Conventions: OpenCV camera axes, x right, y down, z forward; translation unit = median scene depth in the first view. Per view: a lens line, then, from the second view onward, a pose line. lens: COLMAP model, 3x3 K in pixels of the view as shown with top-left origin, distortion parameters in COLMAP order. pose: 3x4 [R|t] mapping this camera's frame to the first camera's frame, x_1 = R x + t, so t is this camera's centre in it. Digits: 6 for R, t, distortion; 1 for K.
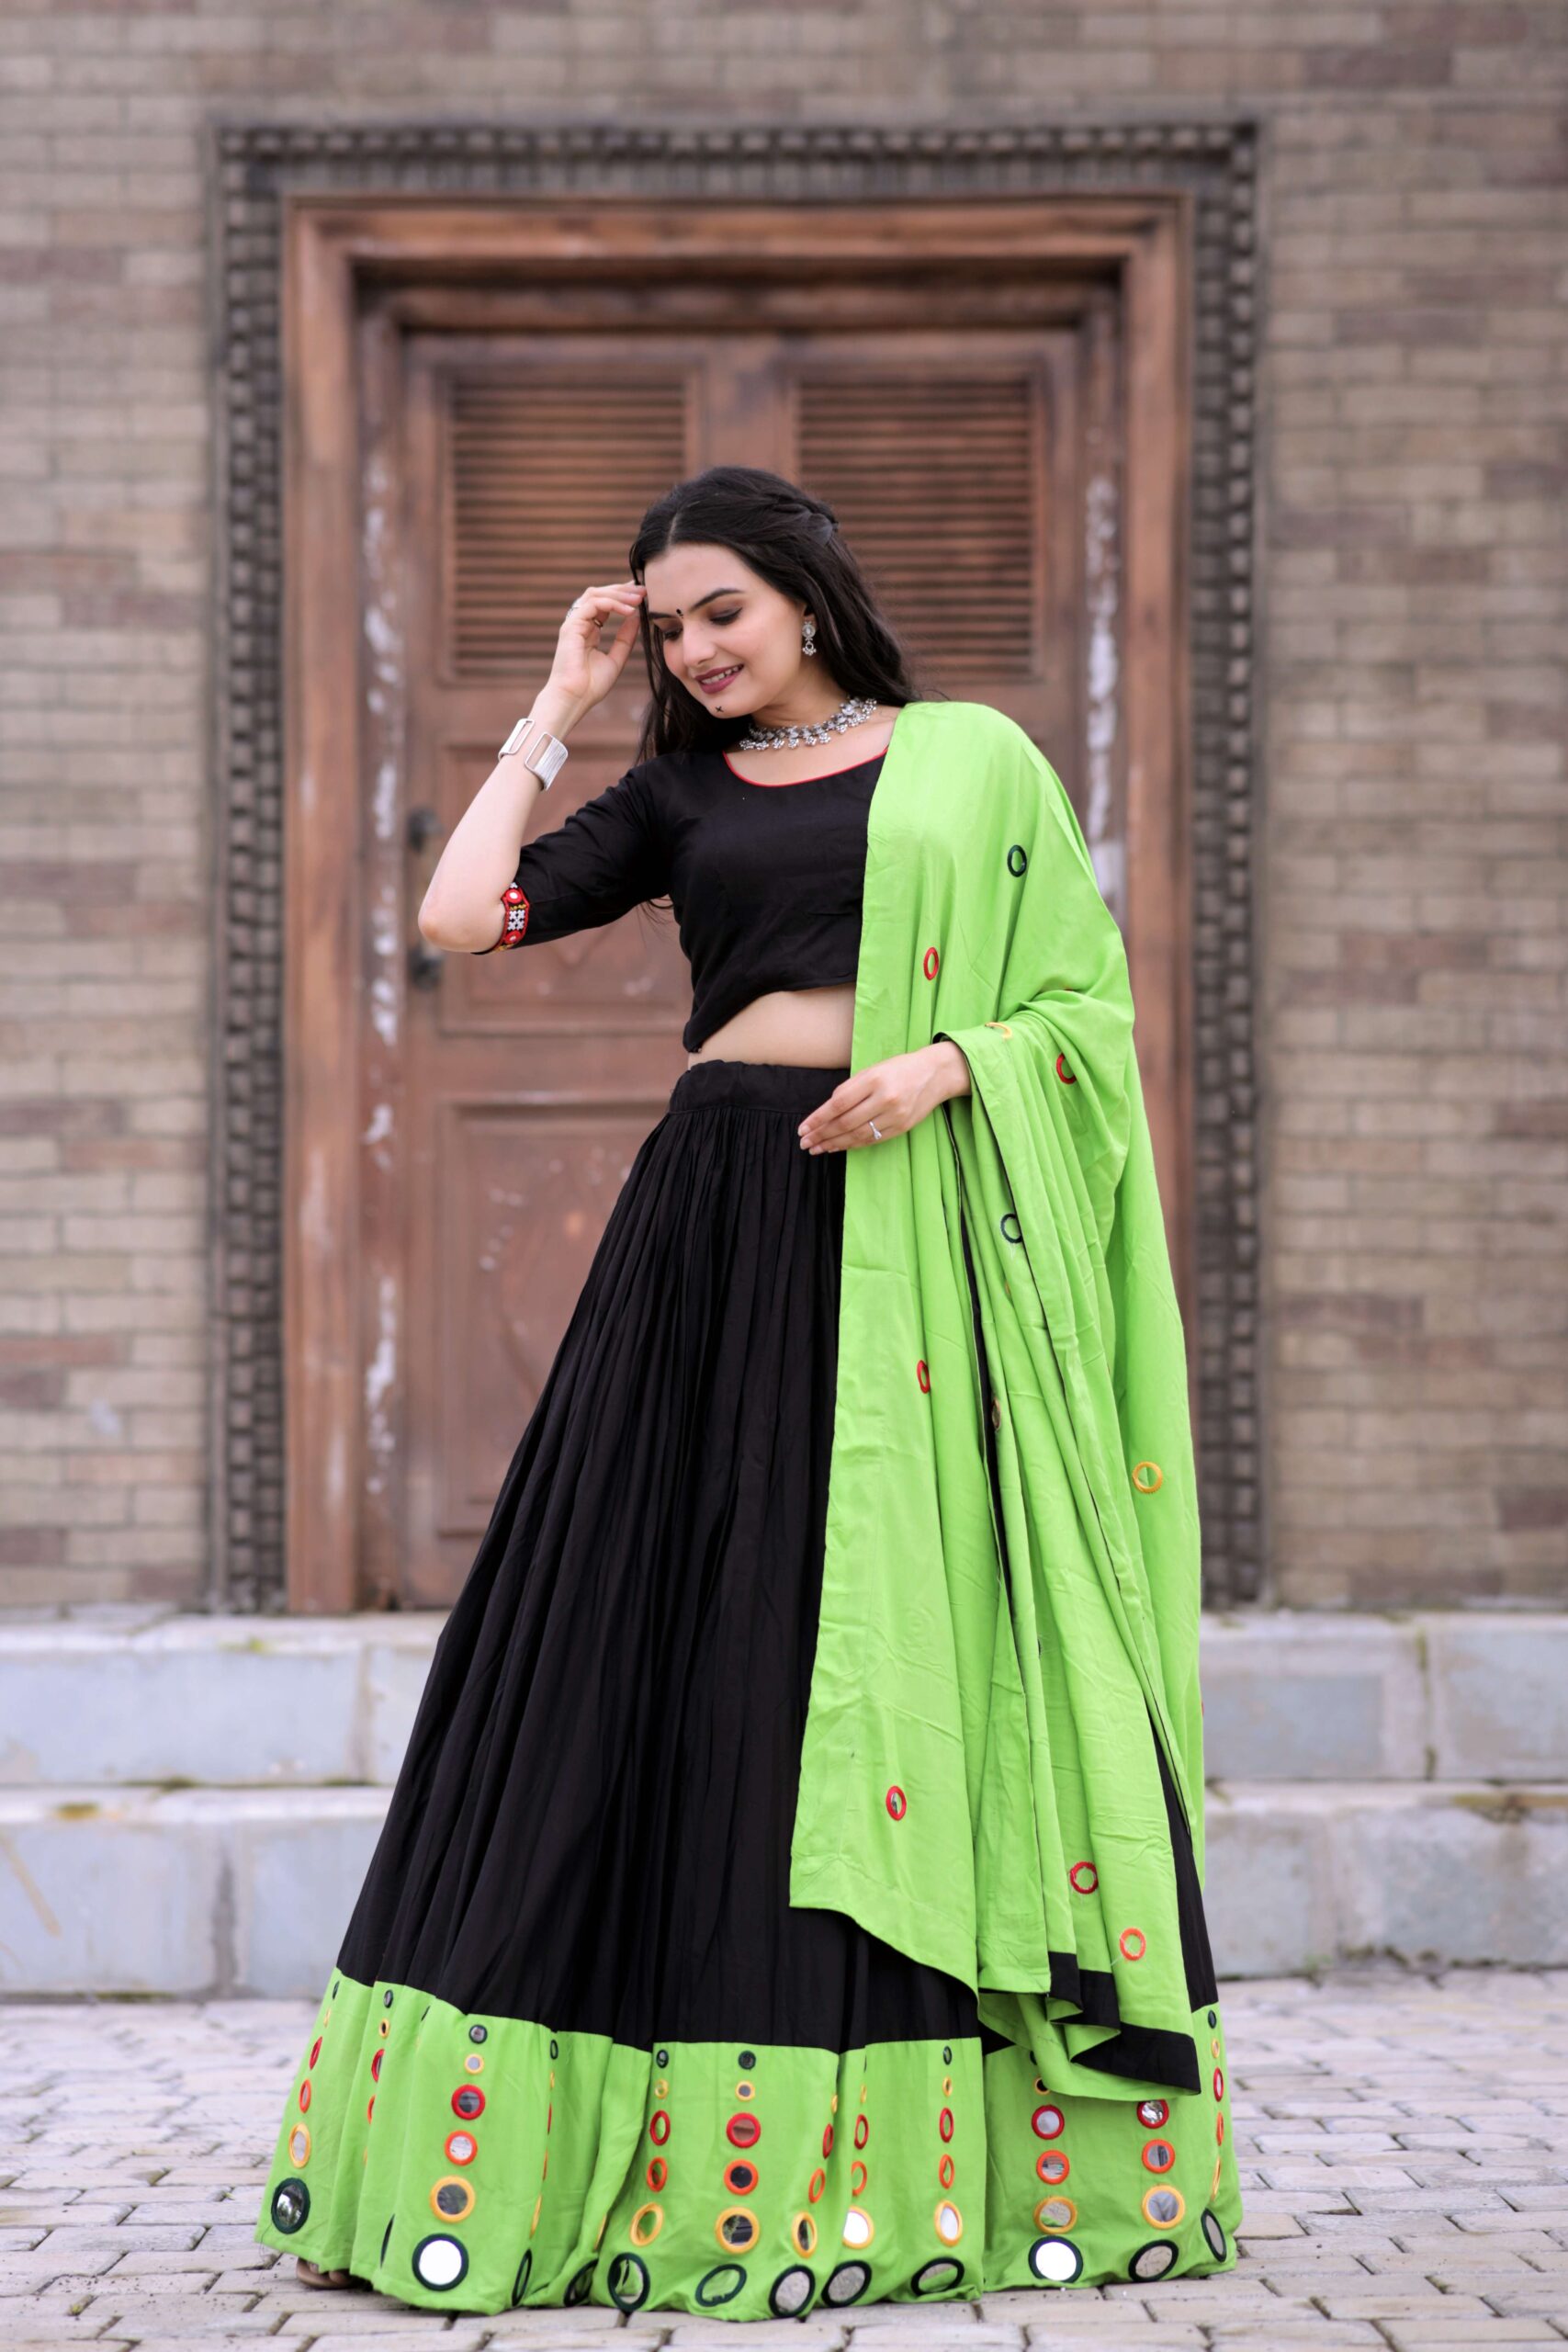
lens RADIAL K [[6194.5, 0, 755.5], [0, 6194.5, 1062.1], [0, 0, 1]] dist [0.256188, 0.000000]
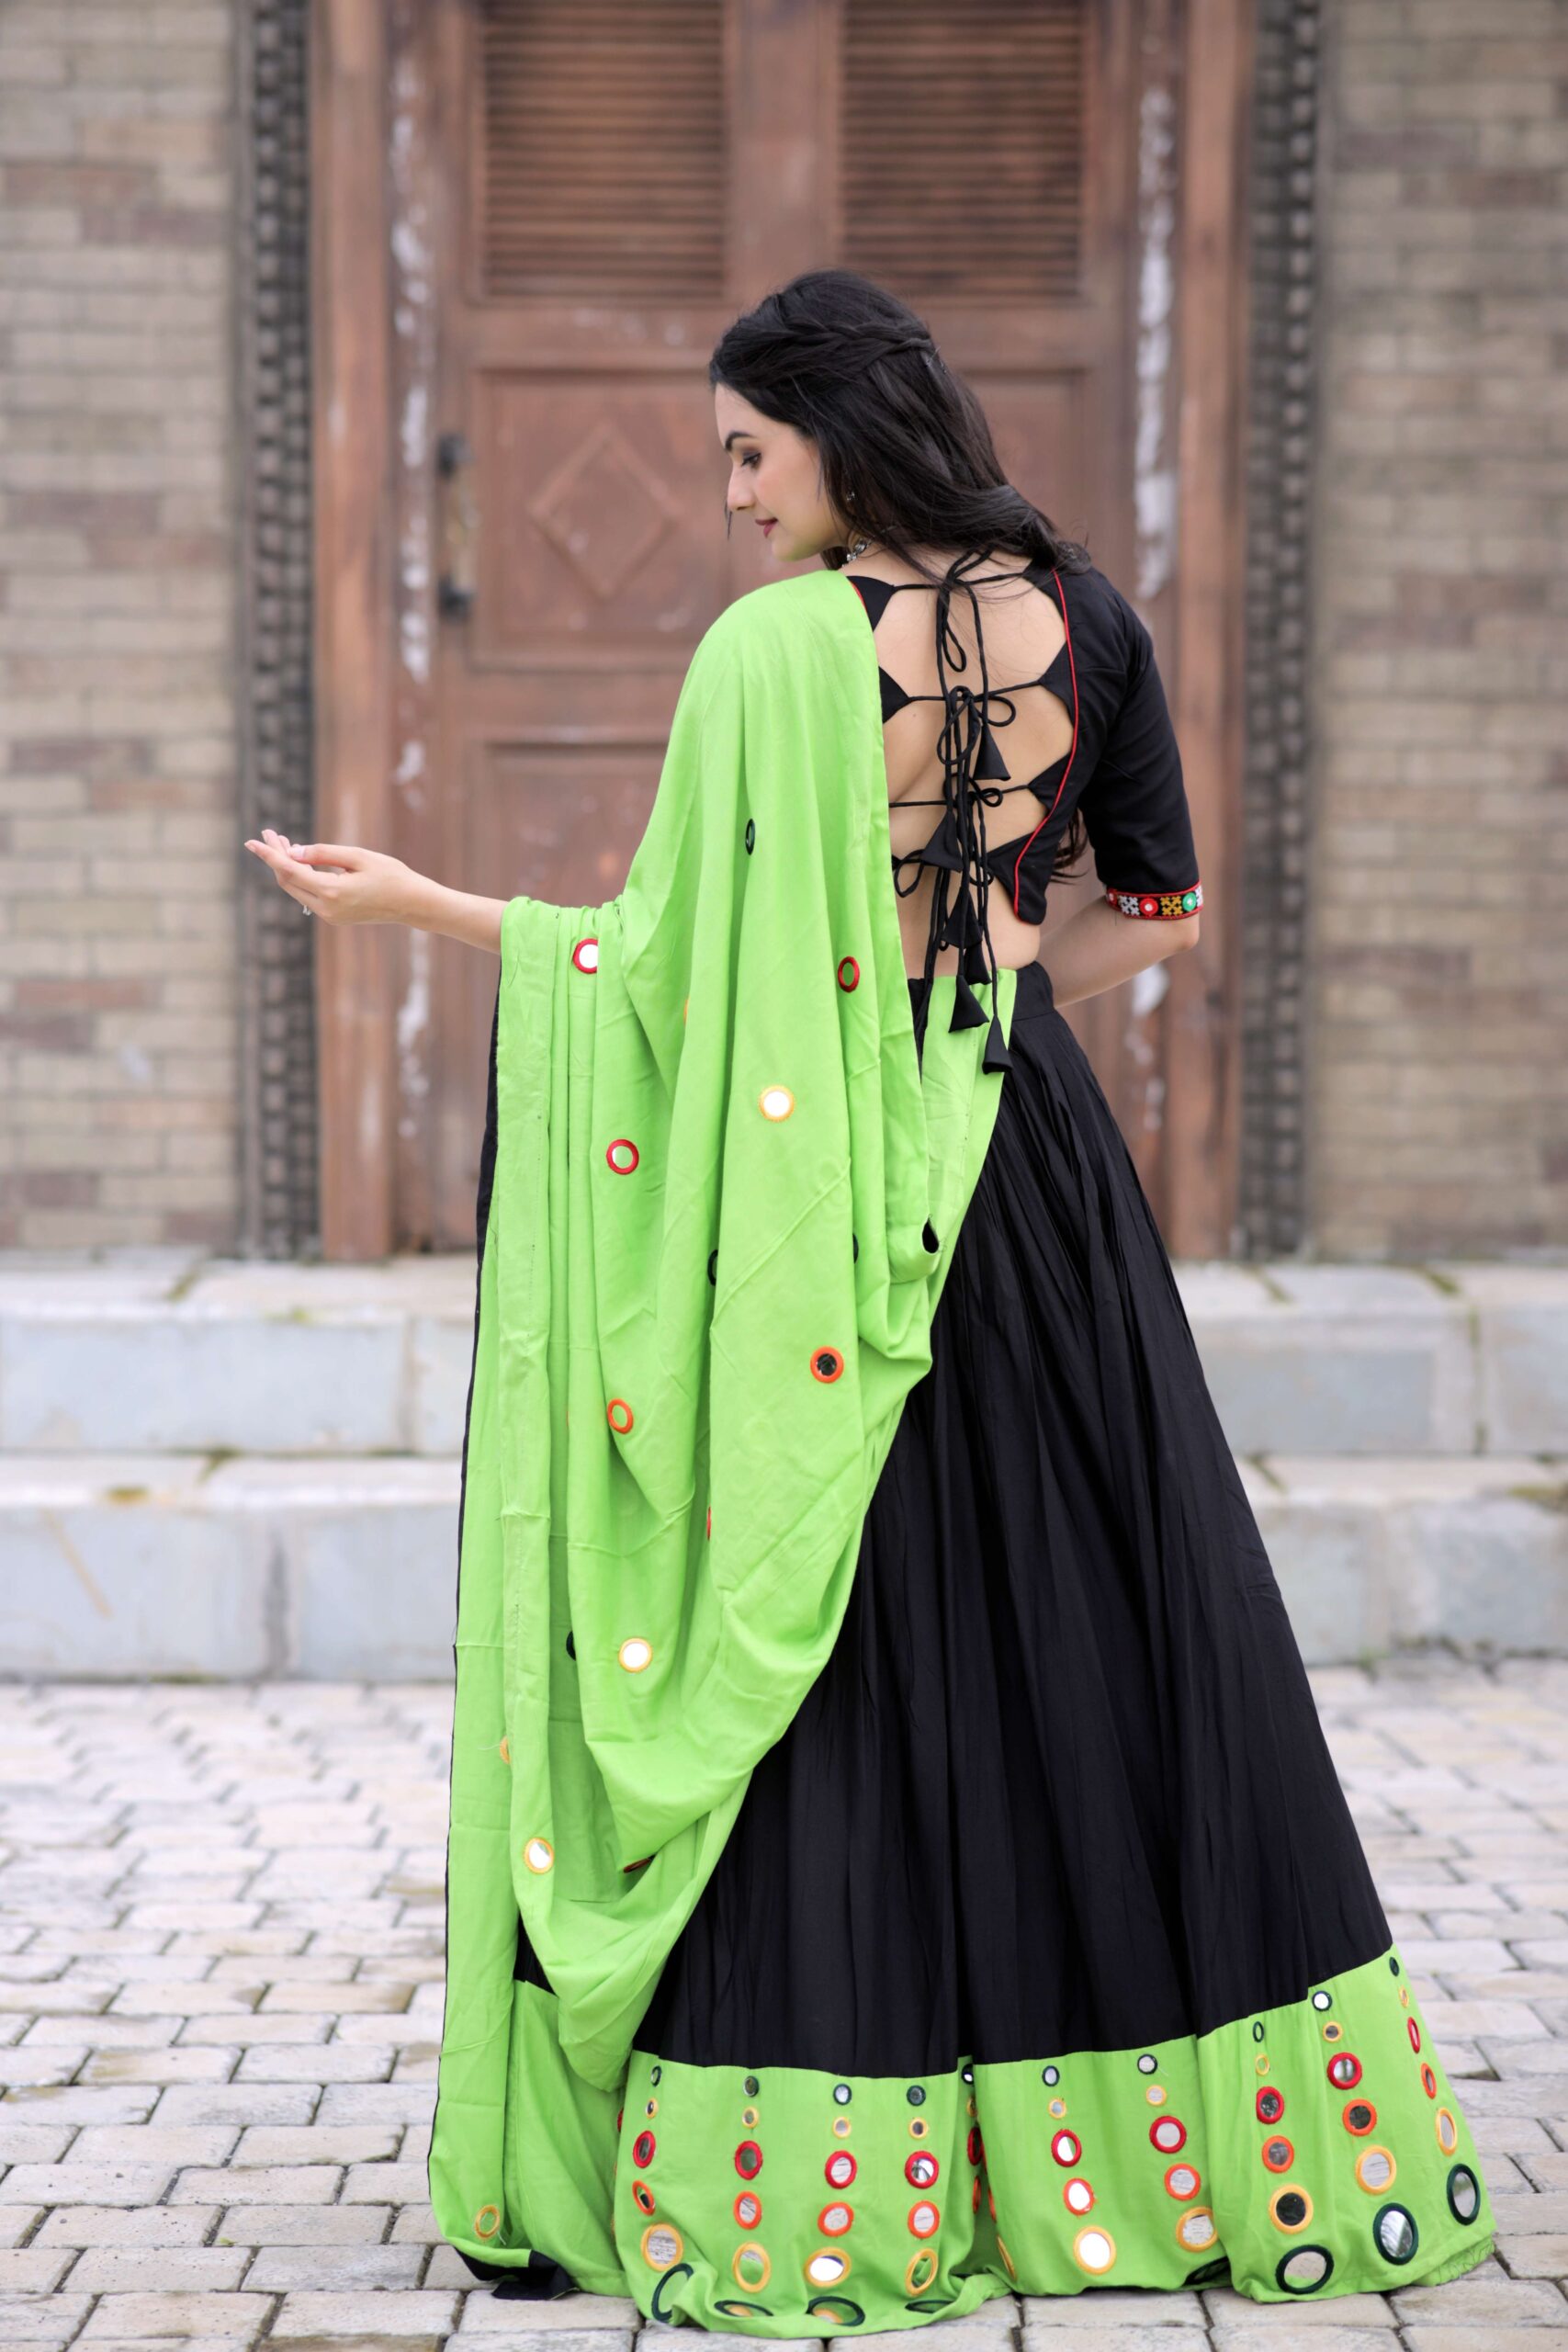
lens RADIAL K [[5868.8, 0, 704.5], [0, 5868.8, 1141.0], [0, 0, 1]] dist [0.254231, 0.000000]
pose [[0.999846, 0.004439, 0.016989, -0.029827], [-0.006743, 0.990395, 0.138099, -0.059782], [-0.016212, -0.138193, 0.990273, 0.069707]]
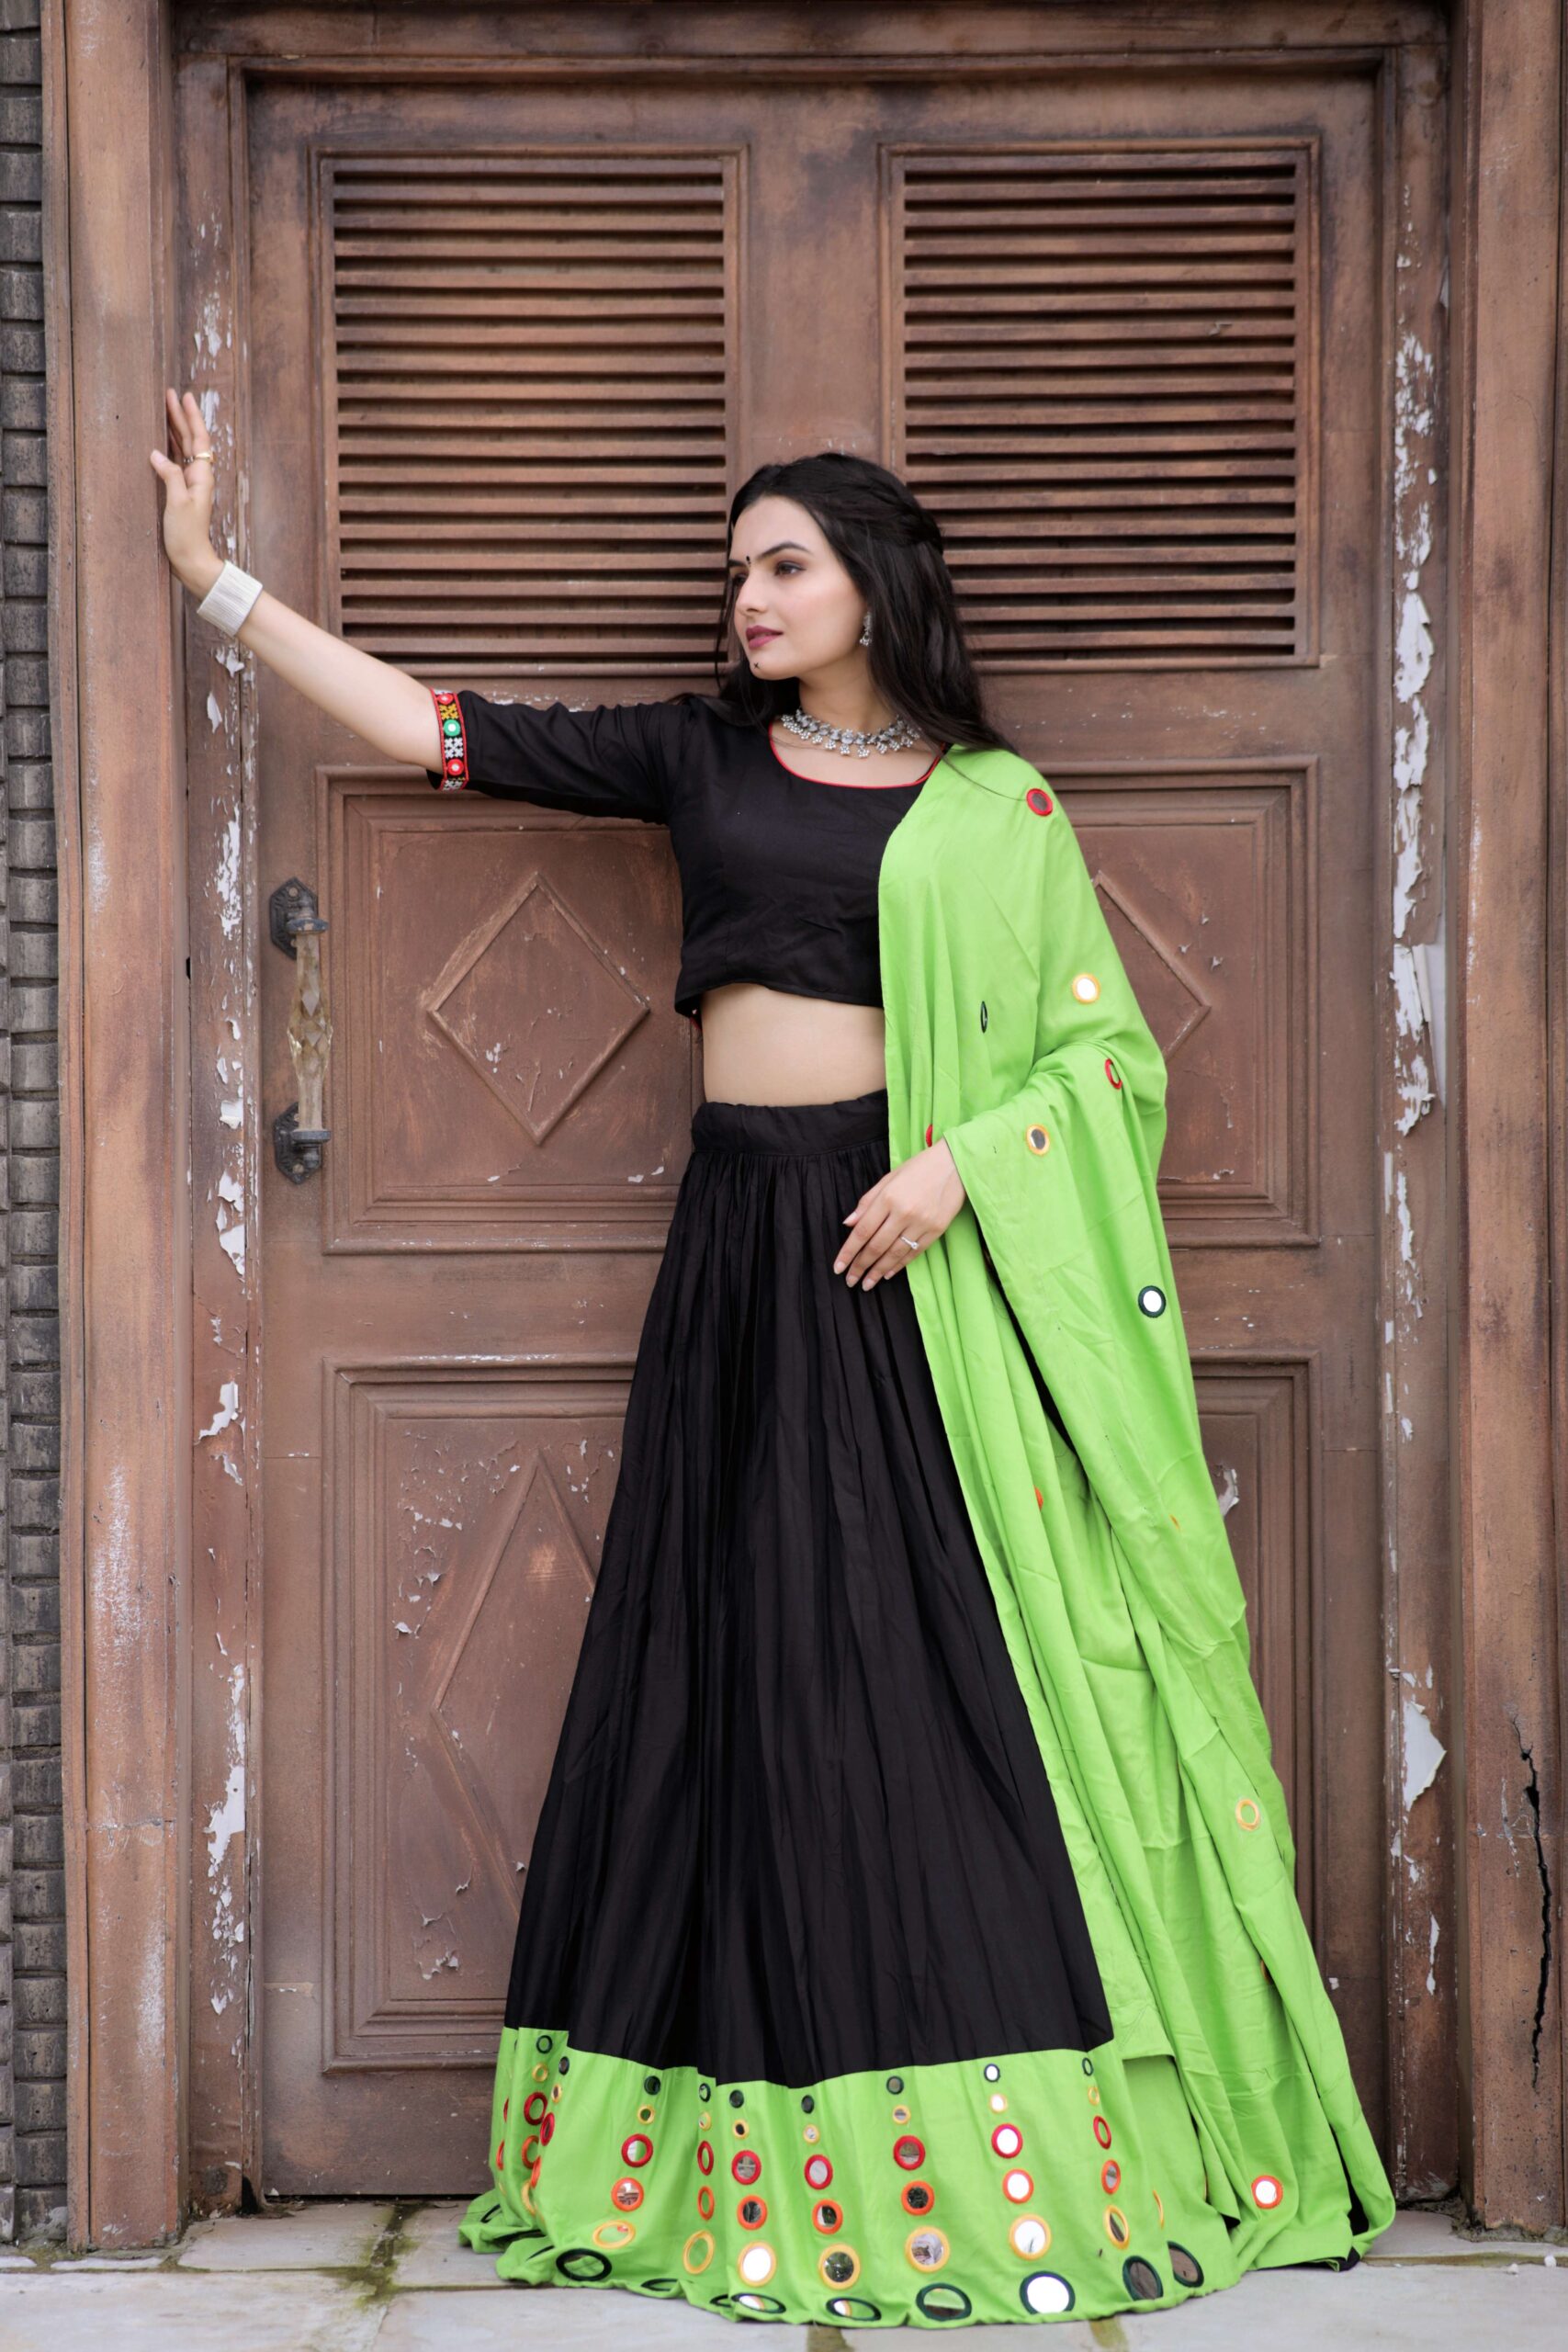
lens RADIAL K [[5868.8, 0, 742.6], [0, 5868.8, 1164.0], [0, 0, 1]] dist [0.254231, 0.000000]
pose [[0.999952, -0.002452, 0.009439, -0.015159], [0.001660, 0.996546, 0.083028, -0.062312], [-0.009610, -0.083009, 0.996502, 0.428596]]
